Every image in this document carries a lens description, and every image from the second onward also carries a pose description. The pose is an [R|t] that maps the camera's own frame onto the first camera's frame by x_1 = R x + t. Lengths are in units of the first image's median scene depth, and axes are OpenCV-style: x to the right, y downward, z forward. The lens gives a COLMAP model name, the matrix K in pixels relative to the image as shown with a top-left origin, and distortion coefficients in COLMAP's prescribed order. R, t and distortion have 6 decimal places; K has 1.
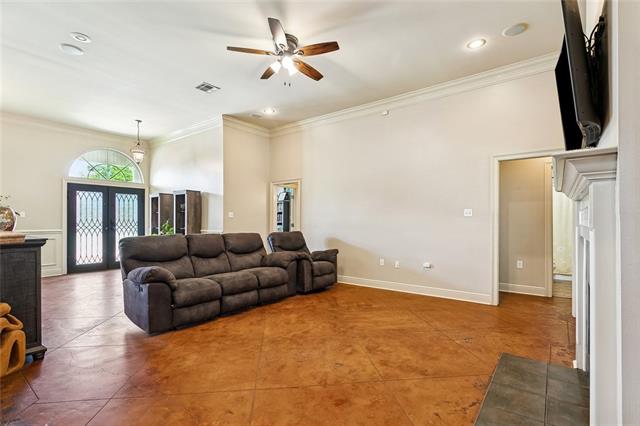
lens RADIAL K [[307.2, 0, 318.8], [0, 307.2, 222.6], [0, 0, 1]] dist [-0.002653, -0.000347]
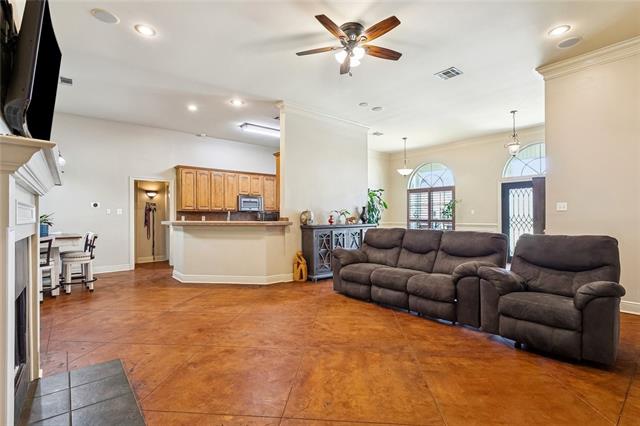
lens RADIAL K [[303.7, 0, 321.3], [0, 303.7, 220.0], [0, 0, 1]] dist [-0.001090, -0.000224]
pose [[-0.213332, 0.009318, -0.976935, 0.847446], [-0.000169, 0.999954, 0.009574, -0.005219], [0.976980, 0.002207, -0.213320, 1.115166]]
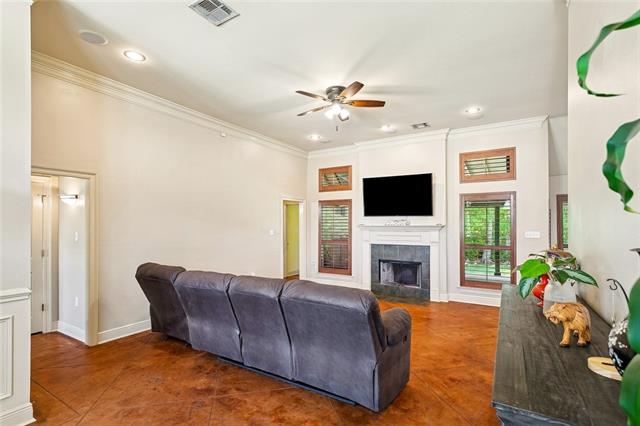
lens RADIAL K [[303.7, 0, 321.3], [0, 303.7, 220.0], [0, 0, 1]] dist [-0.001090, -0.000224]
pose [[-0.113404, 0.017955, 0.993387, -1.248285], [0.000857, 0.999838, -0.017973, -0.081795], [-0.993549, -0.001187, -0.113401, 1.195739]]
